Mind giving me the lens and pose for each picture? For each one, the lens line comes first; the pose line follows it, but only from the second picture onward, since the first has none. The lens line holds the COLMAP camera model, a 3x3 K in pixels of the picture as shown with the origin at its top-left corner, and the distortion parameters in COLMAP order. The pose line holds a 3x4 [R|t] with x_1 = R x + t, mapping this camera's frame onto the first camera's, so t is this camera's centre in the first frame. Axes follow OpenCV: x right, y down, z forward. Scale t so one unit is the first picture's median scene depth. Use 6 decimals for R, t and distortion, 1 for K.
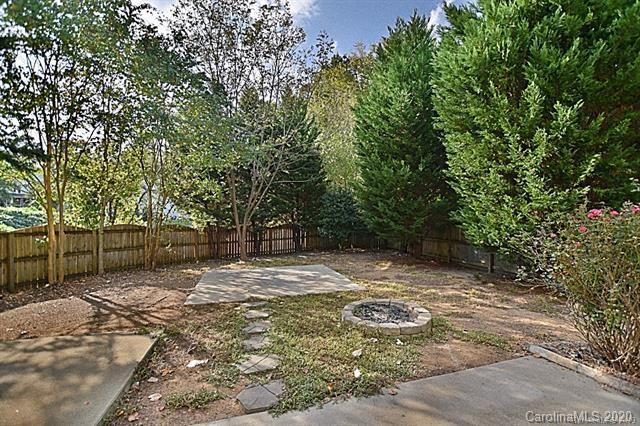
lens RADIAL K [[283.5, 0, 318.4], [0, 283.5, 213.7], [0, 0, 1]] dist [-0.029910, 0.003073]
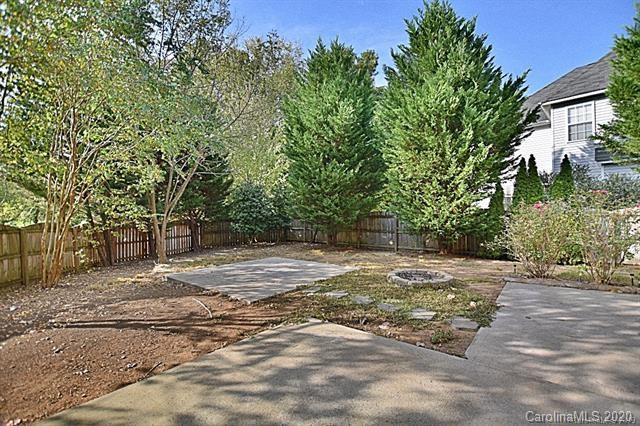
lens RADIAL K [[283.5, 0, 314.7], [0, 283.5, 210.9], [0, 0, 1]] dist [-0.029910, 0.003073]
pose [[0.832490, -0.000539, 0.554039, -0.747853], [-0.001011, 0.999996, 0.002492, 0.015057], [-0.554039, -0.002635, 0.832487, 0.094595]]
